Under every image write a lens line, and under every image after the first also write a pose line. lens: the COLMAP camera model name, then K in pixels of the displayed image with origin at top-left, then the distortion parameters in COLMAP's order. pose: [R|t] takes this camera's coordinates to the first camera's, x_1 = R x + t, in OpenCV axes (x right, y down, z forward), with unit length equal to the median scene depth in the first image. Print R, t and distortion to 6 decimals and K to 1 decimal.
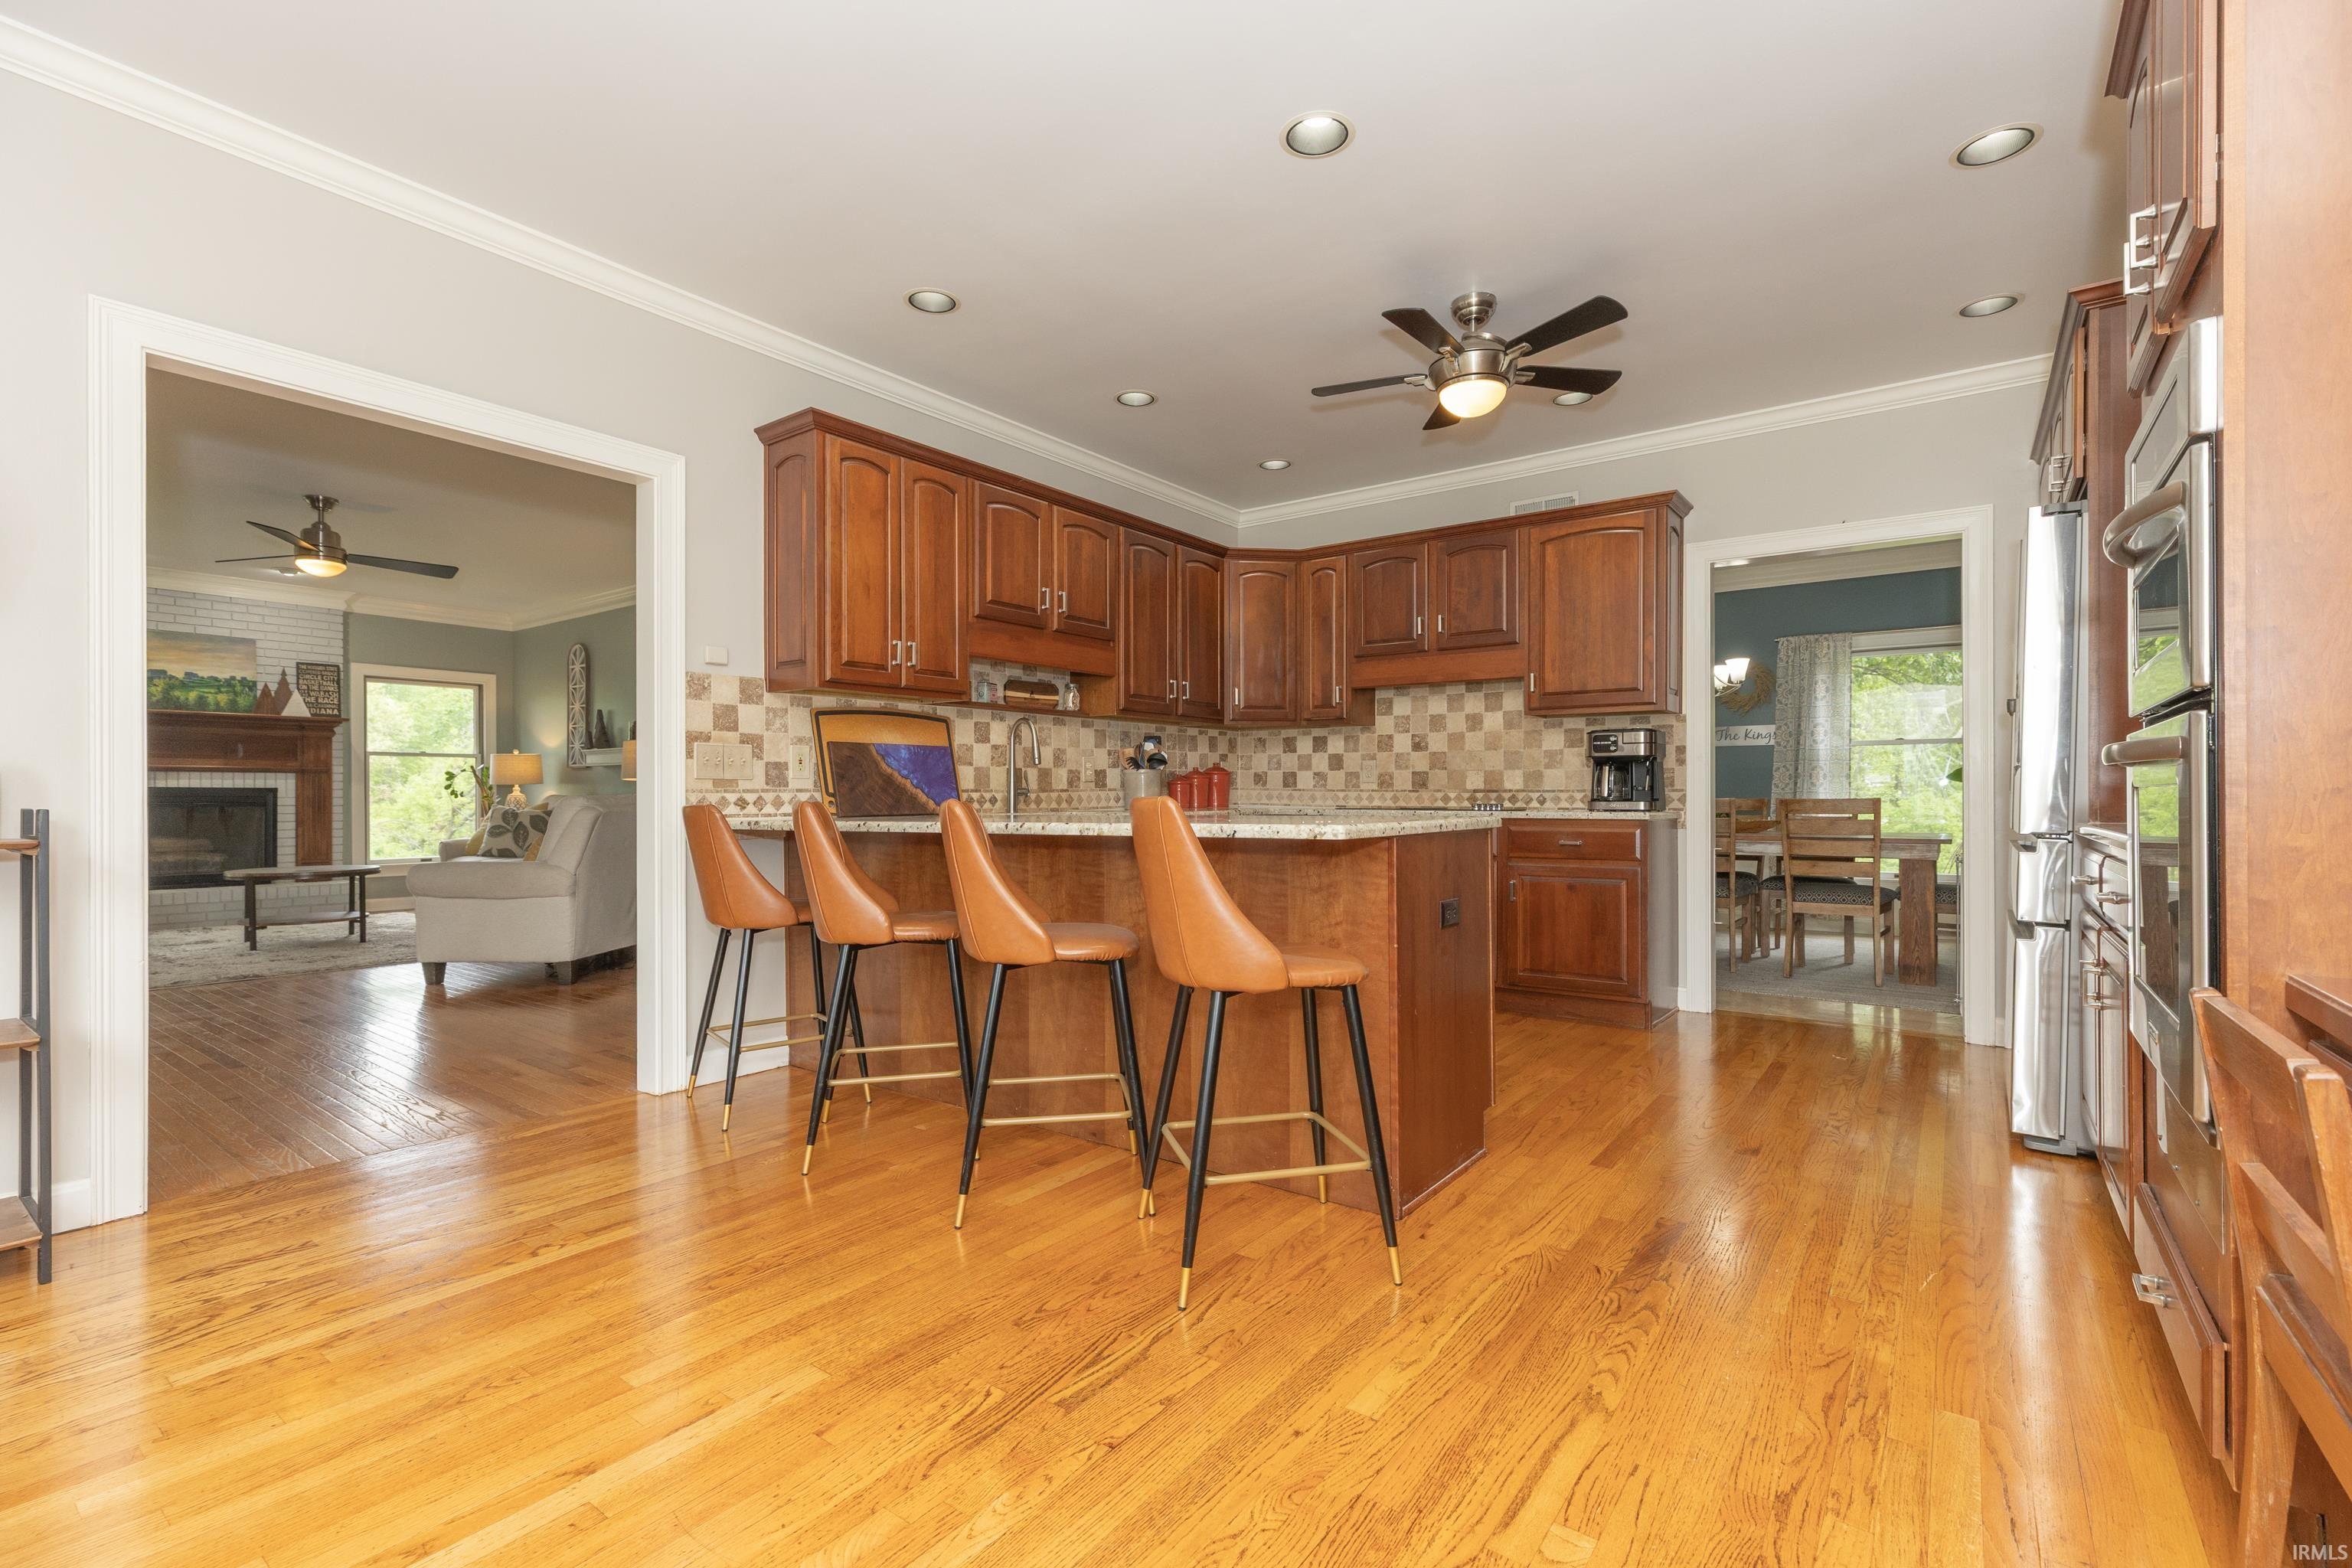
lens RADIAL K [[1038.8, 0, 1171.4], [0, 1038.8, 791.6], [0, 0, 1]] dist [0.000690, 0.000090]
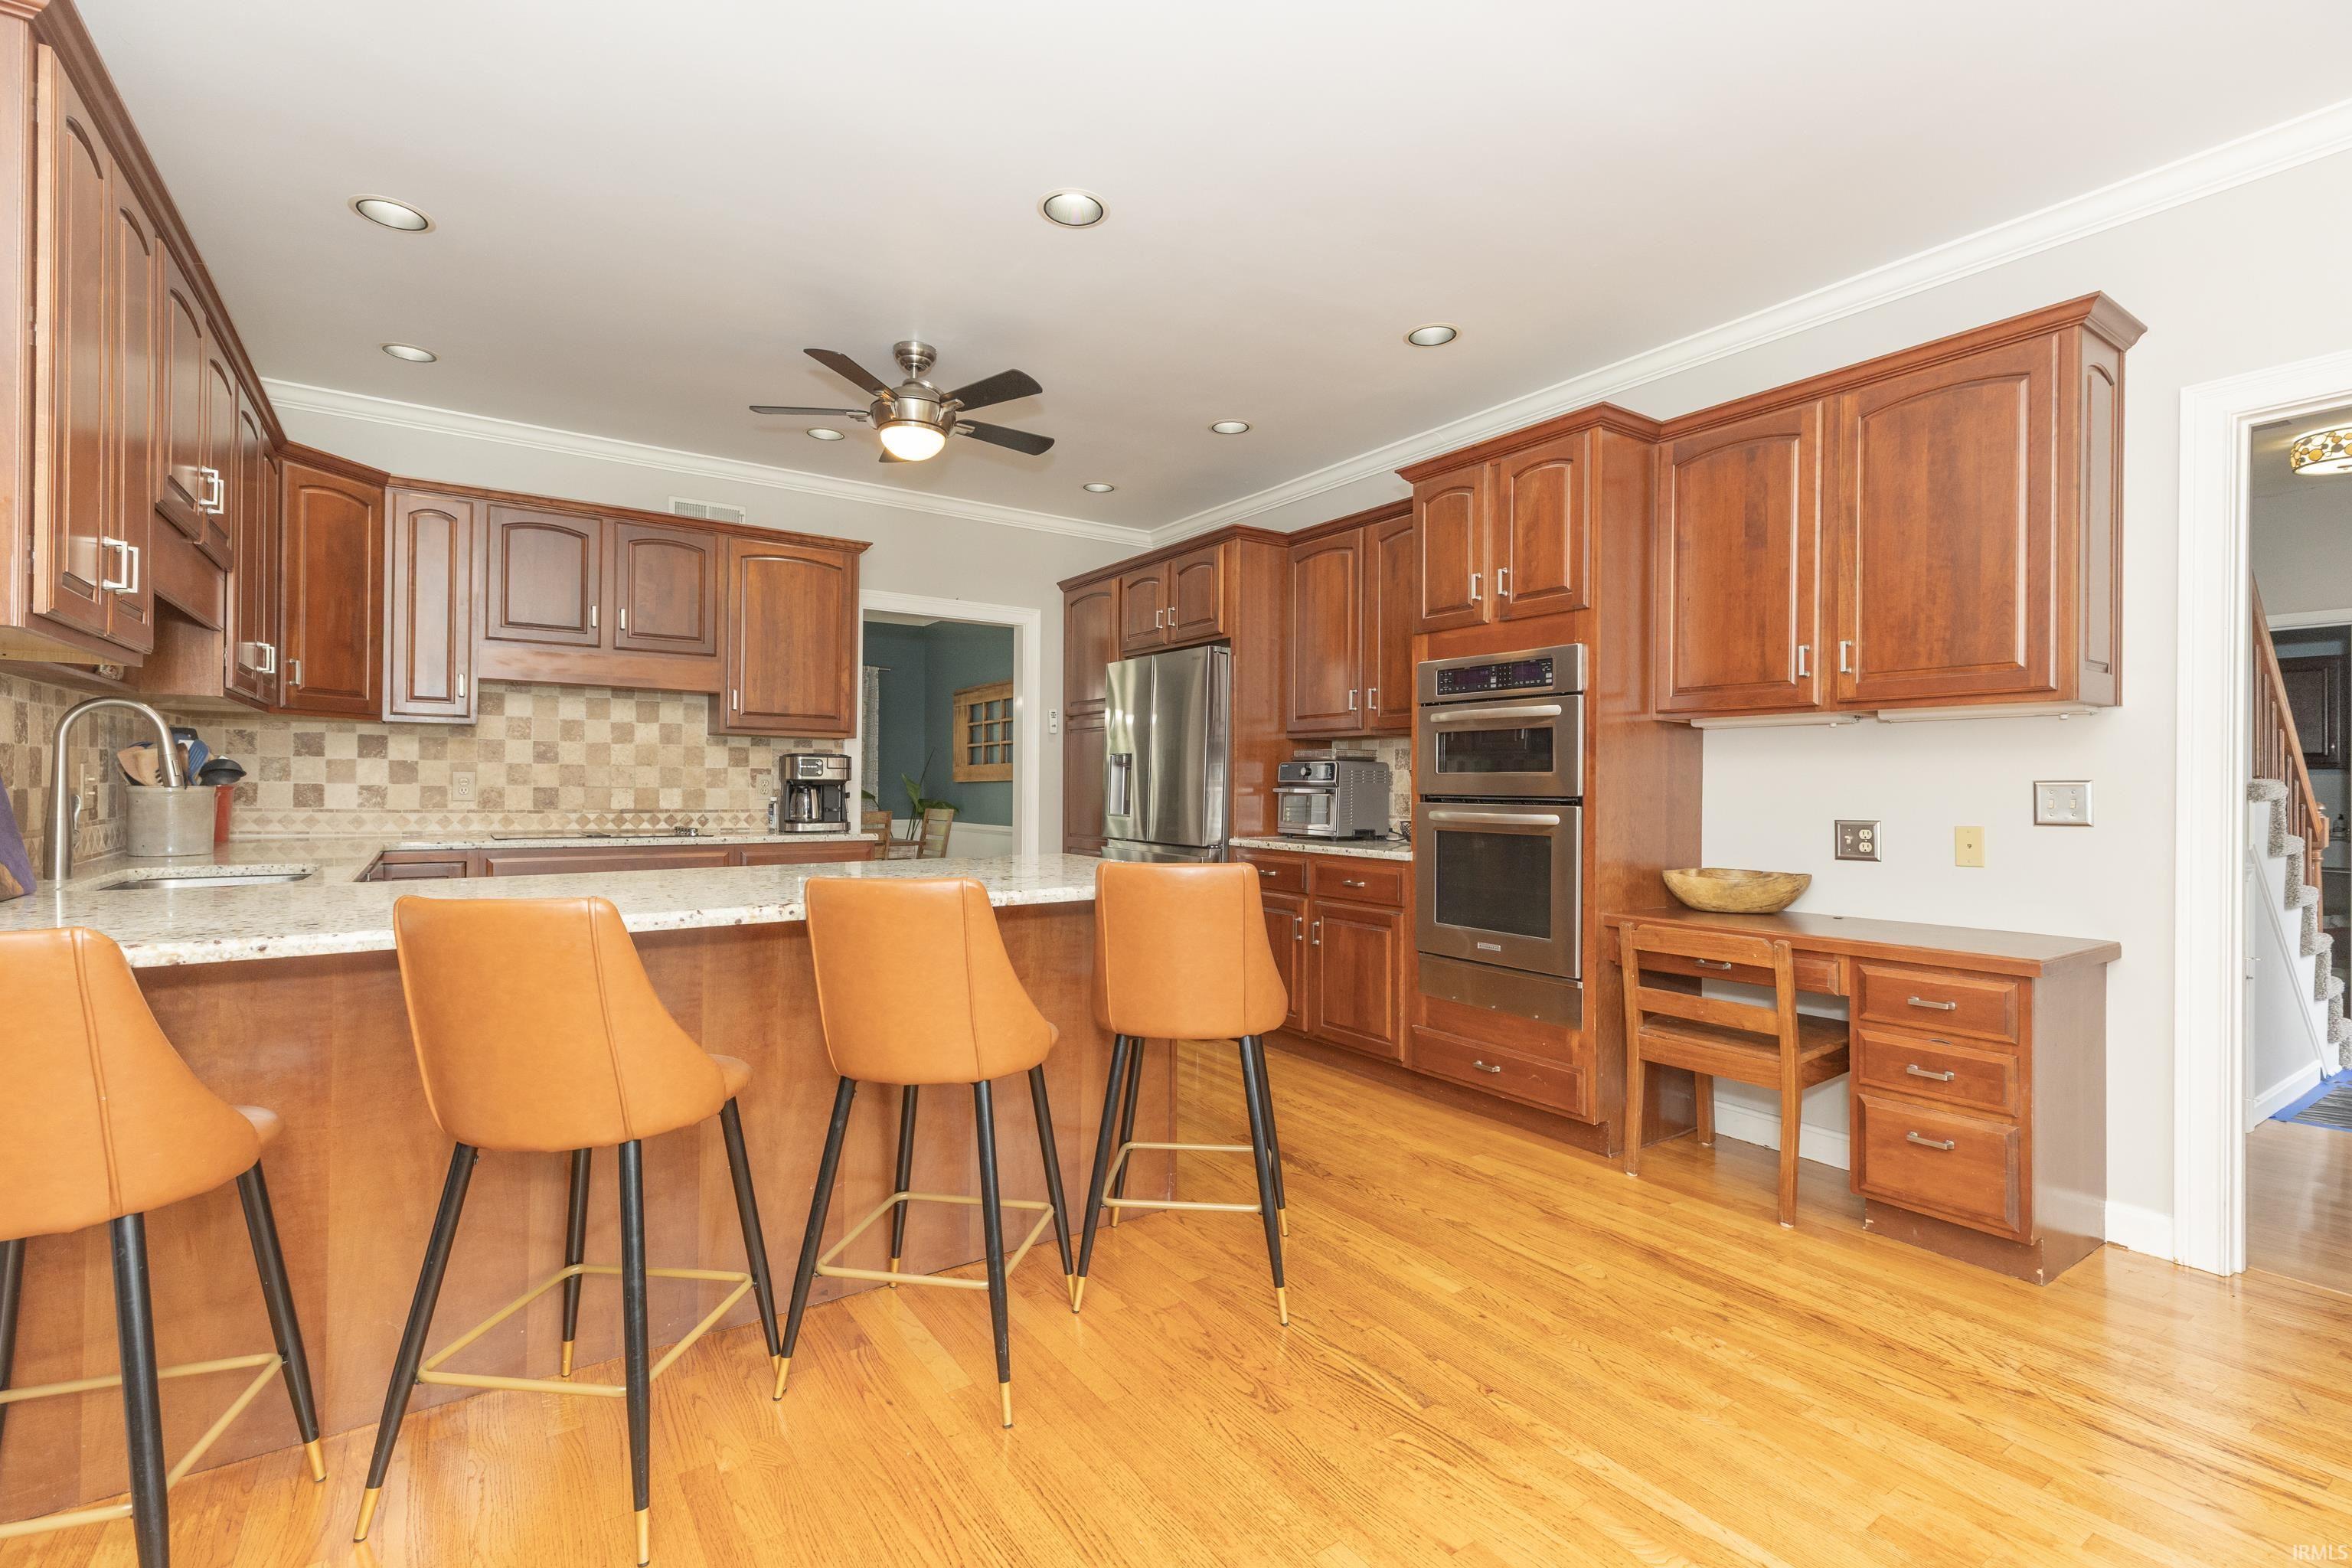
lens RADIAL K [[1053.8, 0, 1169.6], [0, 1053.8, 779.0], [0, 0, 1]] dist [0.007279, -0.000482]
pose [[0.328832, 0.010632, 0.944328, -0.448905], [-0.012304, 0.999900, -0.006974, -0.030882], [-0.944308, -0.009325, 0.328930, 0.305071]]
